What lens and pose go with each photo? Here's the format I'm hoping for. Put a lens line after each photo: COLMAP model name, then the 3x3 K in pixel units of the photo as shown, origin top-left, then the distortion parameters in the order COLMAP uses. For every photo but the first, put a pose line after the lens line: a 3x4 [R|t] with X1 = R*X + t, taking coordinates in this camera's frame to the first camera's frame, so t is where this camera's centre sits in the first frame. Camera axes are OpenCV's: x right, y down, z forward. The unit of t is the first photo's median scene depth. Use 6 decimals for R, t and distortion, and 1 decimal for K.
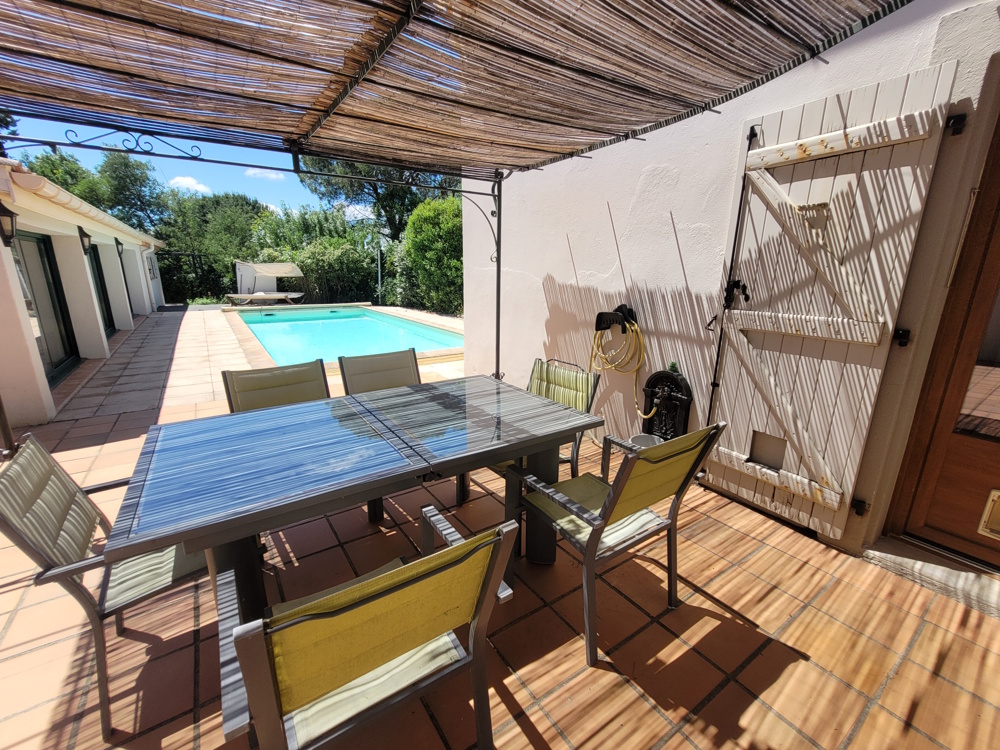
lens RADIAL K [[430.7, 0, 502.9], [0, 430.7, 381.1], [0, 0, 1]] dist [-0.000404, 0.000091]
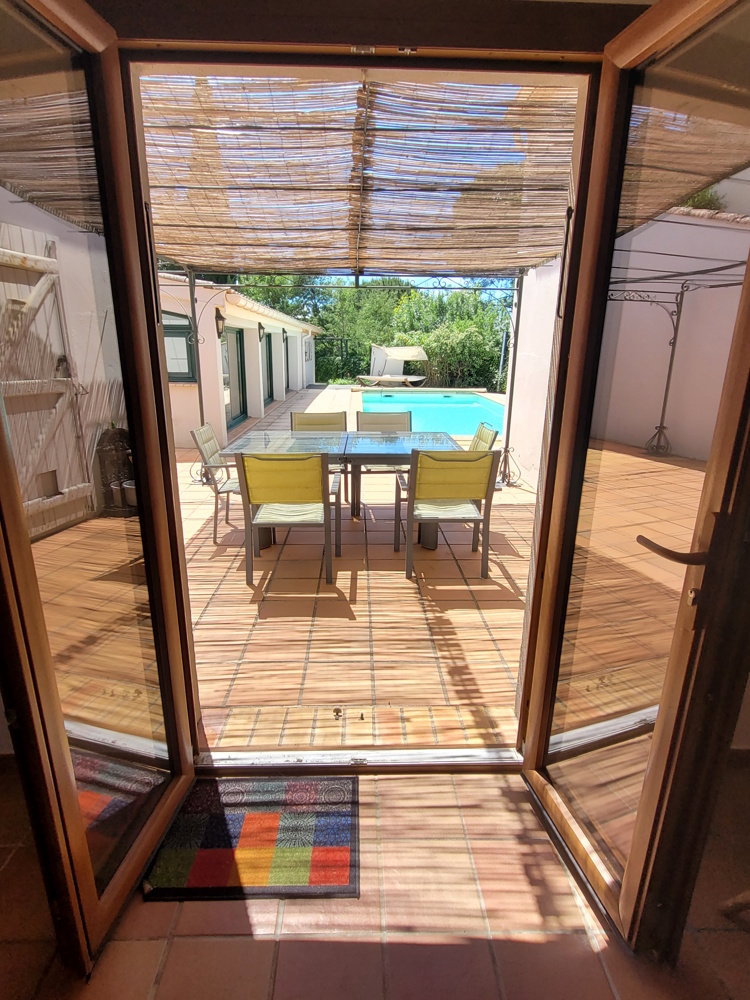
lens RADIAL K [[527.1, 0, 375.0], [0, 527.1, 500.0], [0, 0, 1]] dist [-0.004214, -0.000153]
pose [[0.840589, 0.151220, -0.520138, 0.120095], [-0.141675, 0.988193, 0.058339, 0.023000], [0.522818, 0.024652, 0.852088, -0.094434]]
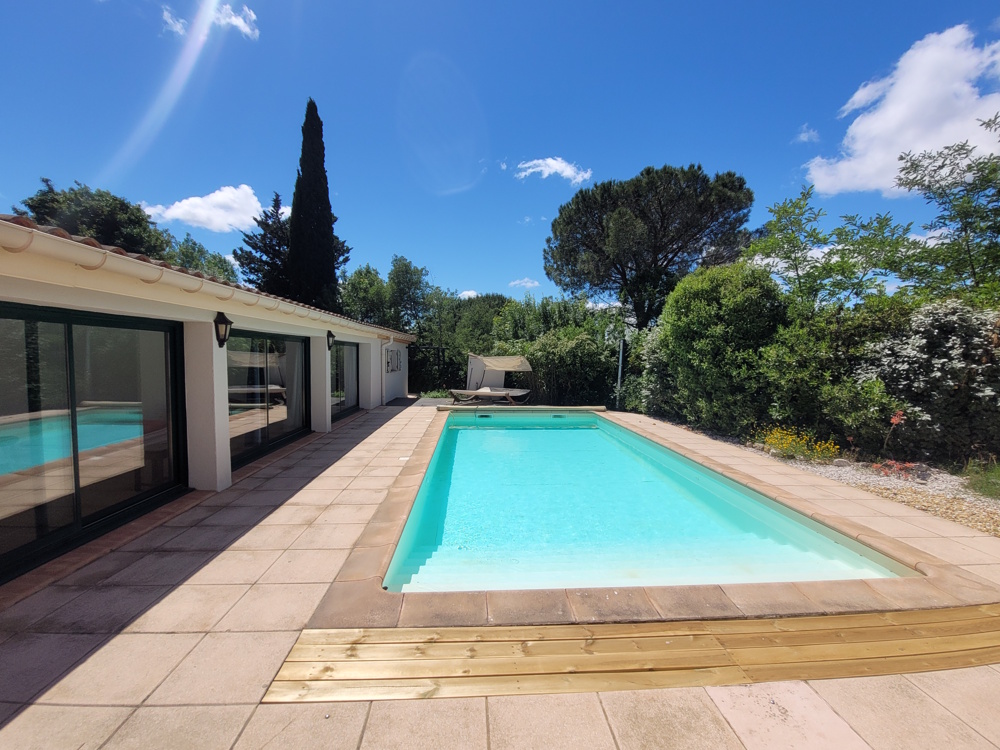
lens RADIAL K [[430.7, 0, 502.9], [0, 430.7, 381.1], [0, 0, 1]] dist [-0.000404, 0.000091]
pose [[0.860580, 0.030853, -0.508379, -0.076461], [-0.134875, 0.976333, -0.169062, -0.072455], [0.491132, 0.214058, 0.844375, 0.256403]]
